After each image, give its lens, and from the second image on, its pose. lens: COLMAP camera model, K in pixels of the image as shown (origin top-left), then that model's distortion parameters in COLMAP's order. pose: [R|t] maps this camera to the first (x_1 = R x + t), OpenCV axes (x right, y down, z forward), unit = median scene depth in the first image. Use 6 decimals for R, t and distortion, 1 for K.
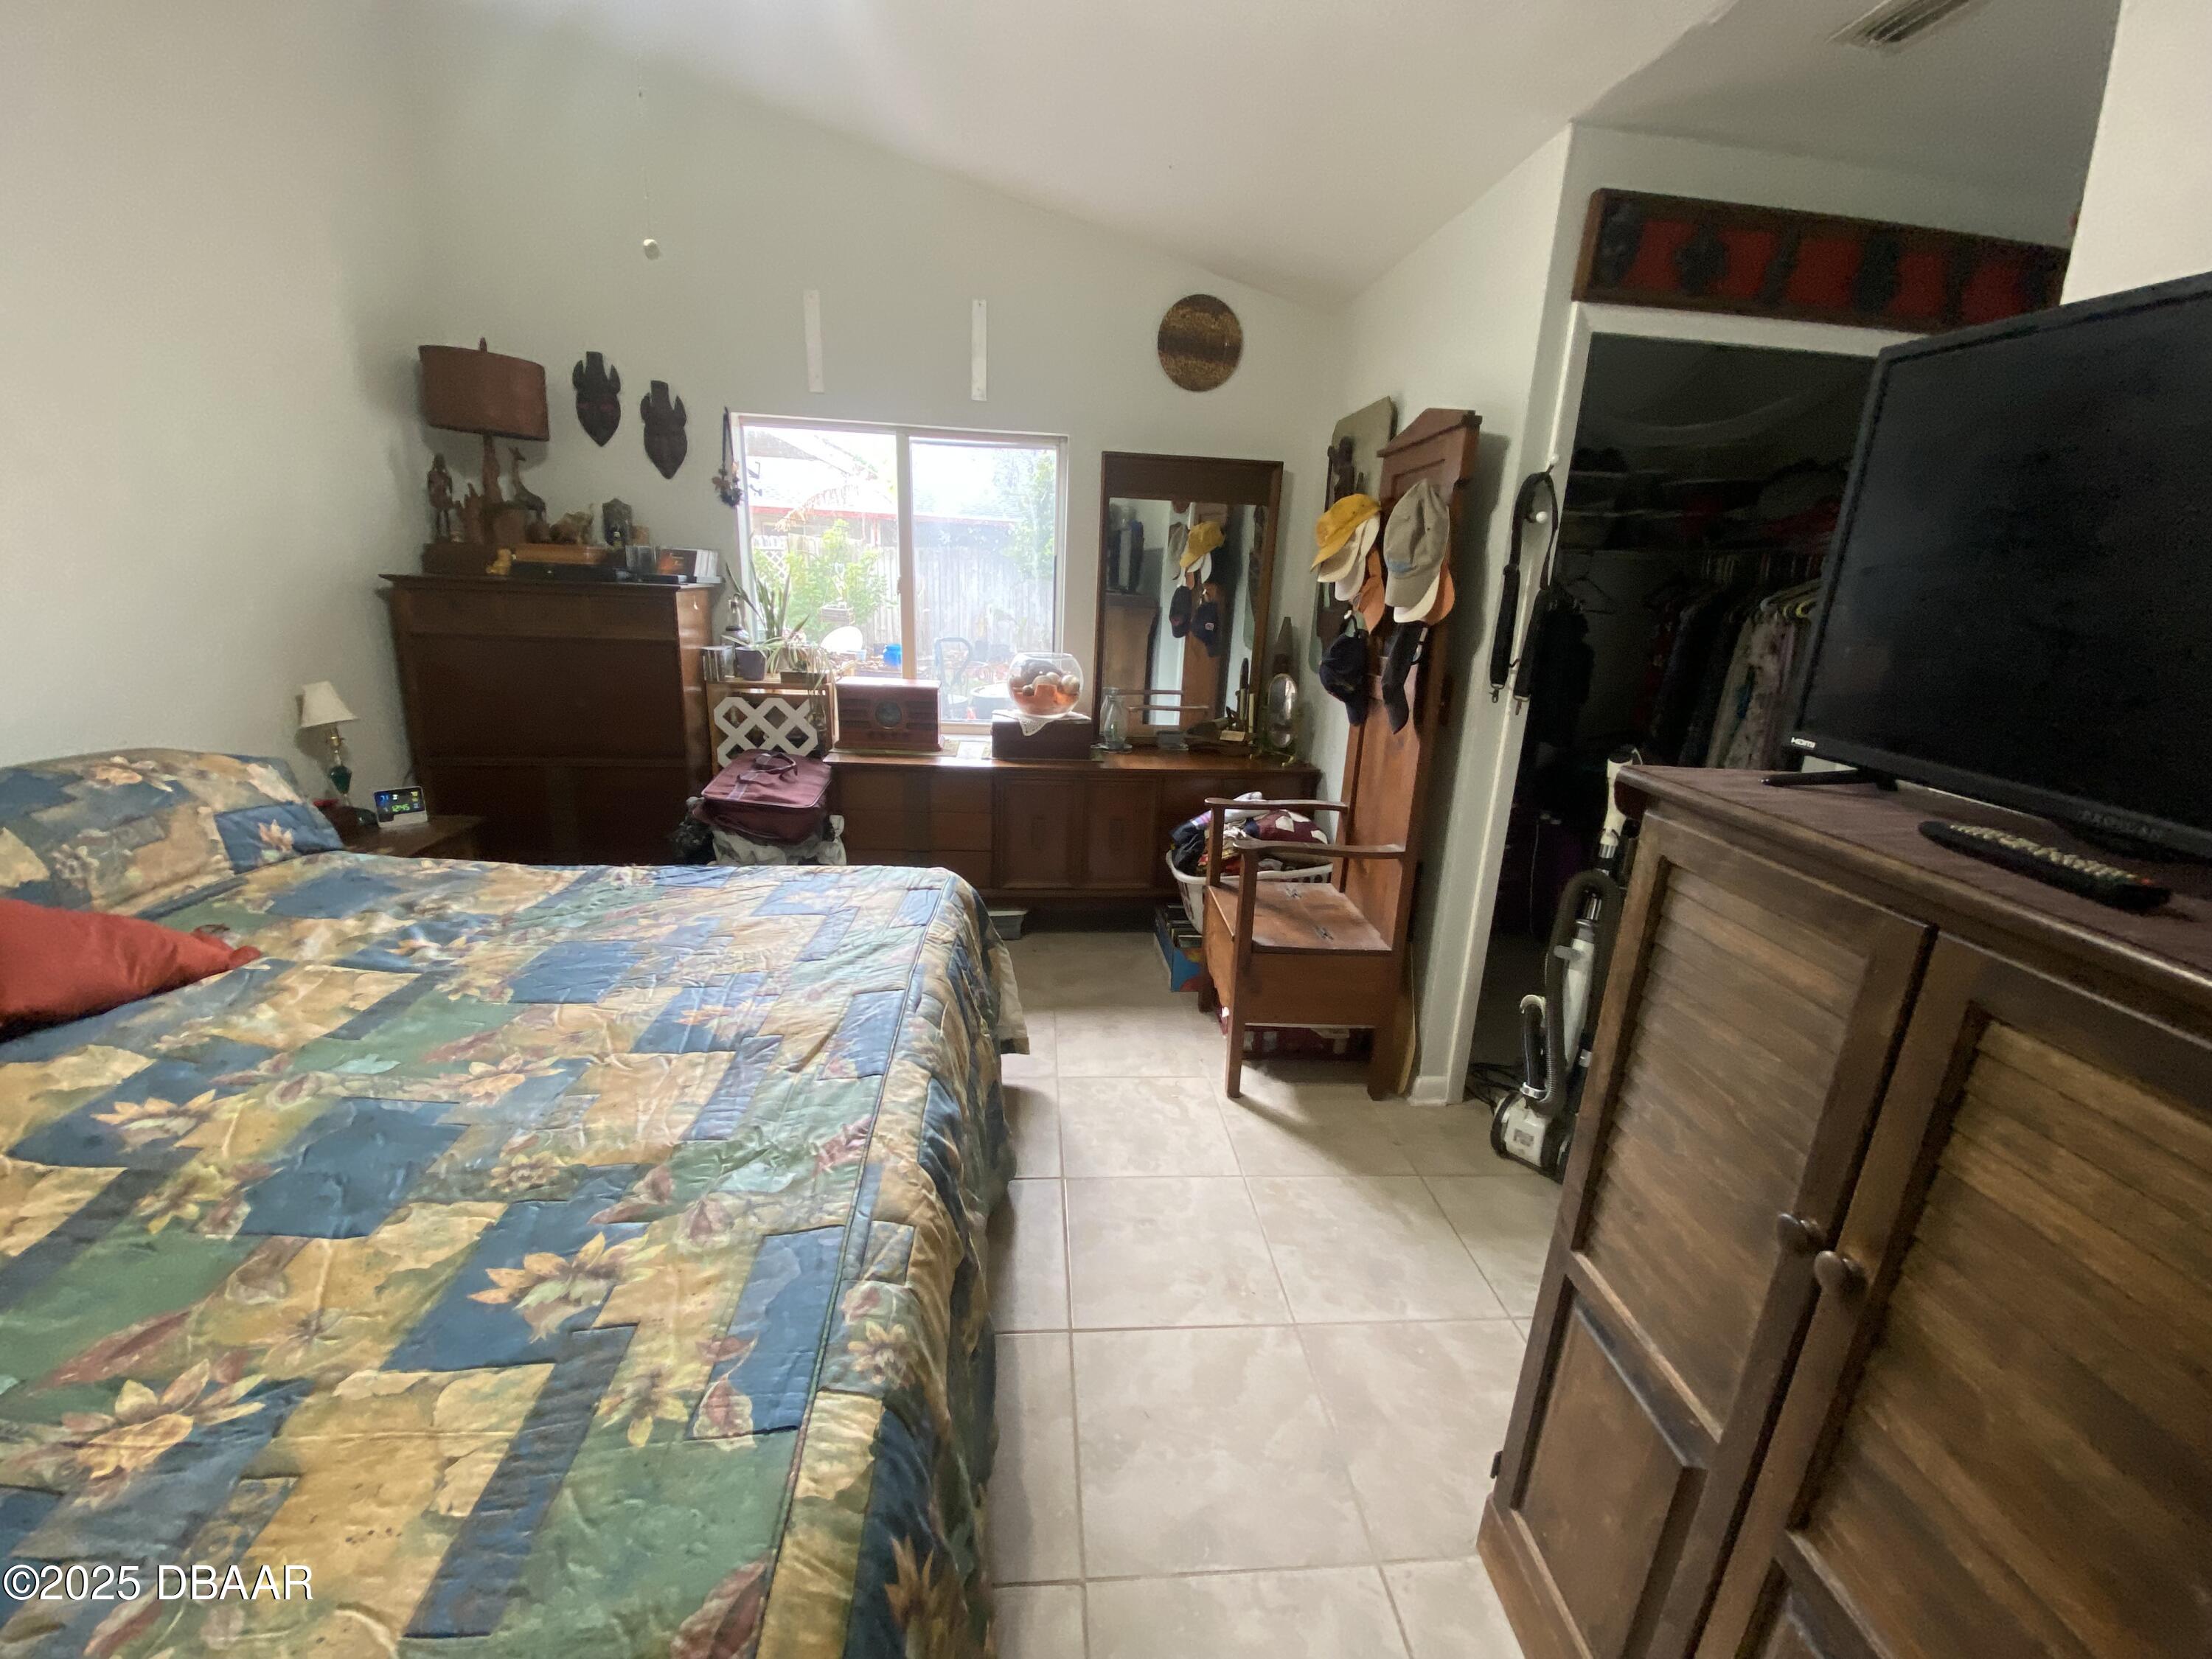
lens RADIAL K [[877.3, 0, 1106.0], [0, 877.3, 829.5], [0, 0, 1]] dist [0.000637, -0.015610]
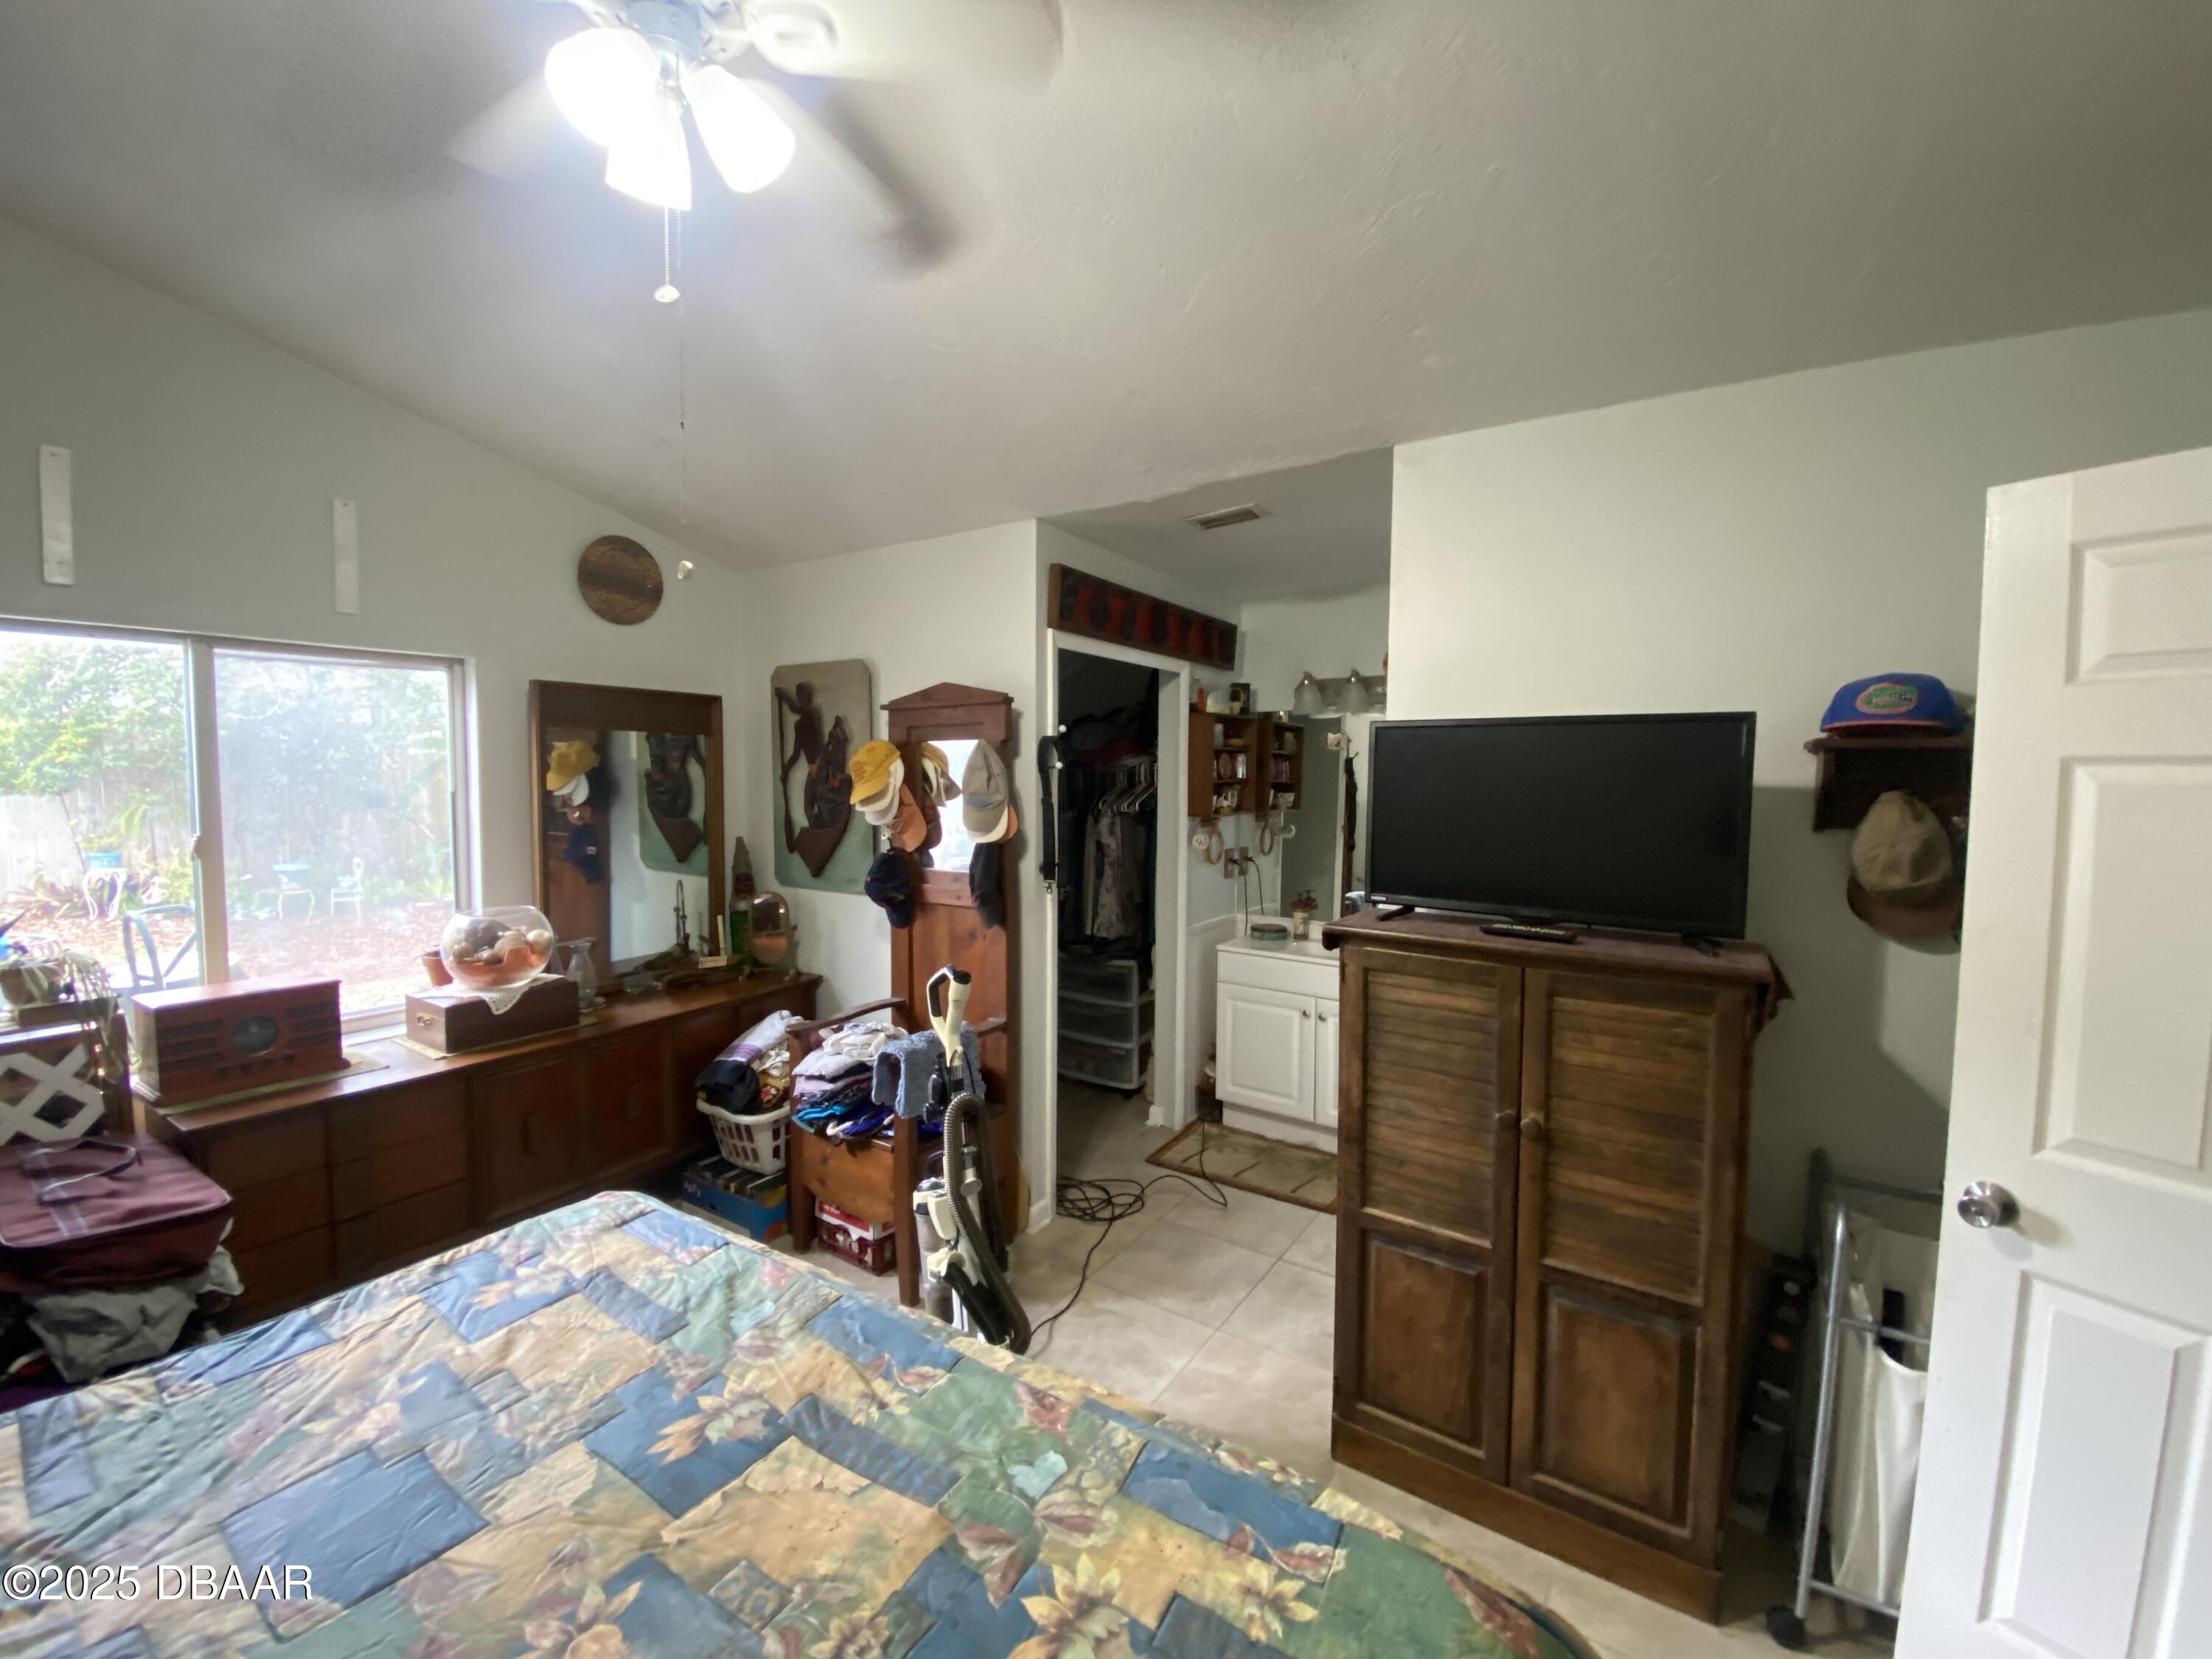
lens RADIAL K [[880.2, 0, 1104.6], [0, 880.2, 820.6], [0, 0, 1]] dist [0.001667, -0.012013]
pose [[0.619128, -0.080552, 0.781148, -0.575566], [0.239064, 0.966844, -0.089778, -0.118597], [-0.748017, 0.242329, 0.617857, 0.071055]]
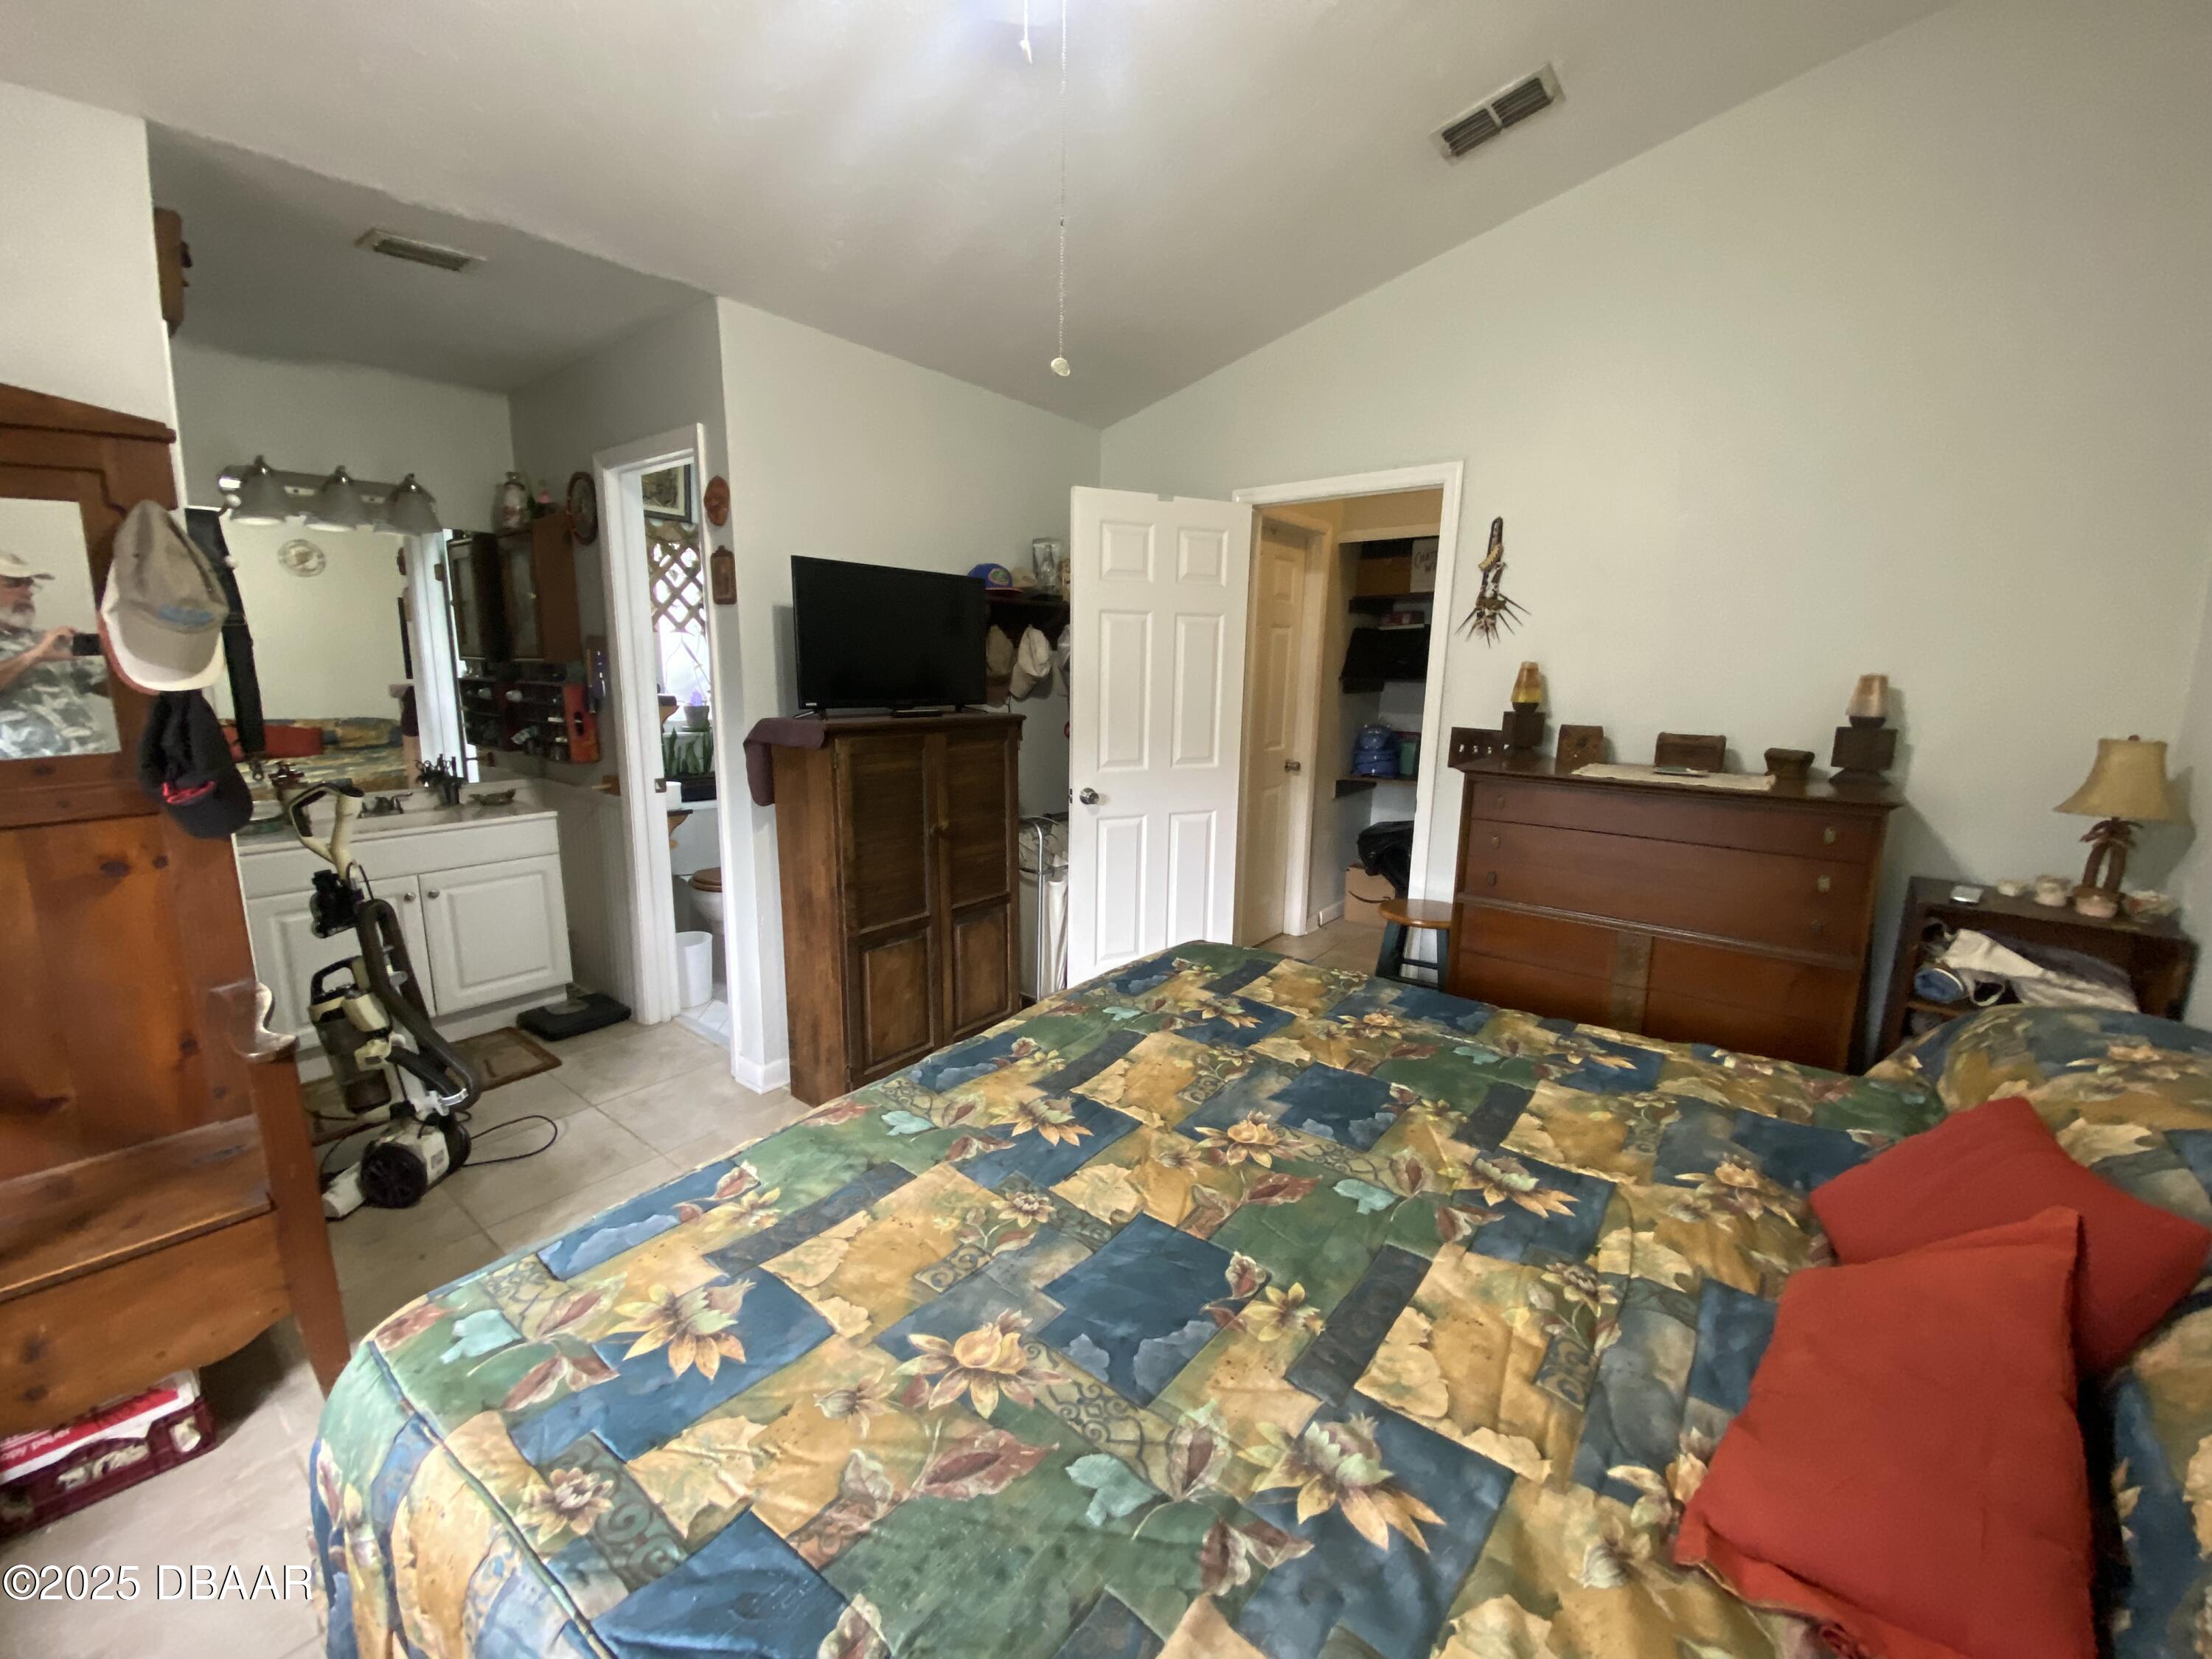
lens RADIAL K [[880.2, 0, 1104.6], [0, 880.2, 820.6], [0, 0, 1]] dist [0.001667, -0.012013]
pose [[-0.726829, -0.182452, 0.662141, -0.768773], [0.142916, 0.902791, 0.405641, -0.344116], [-0.671784, 0.389462, -0.630099, 1.044271]]
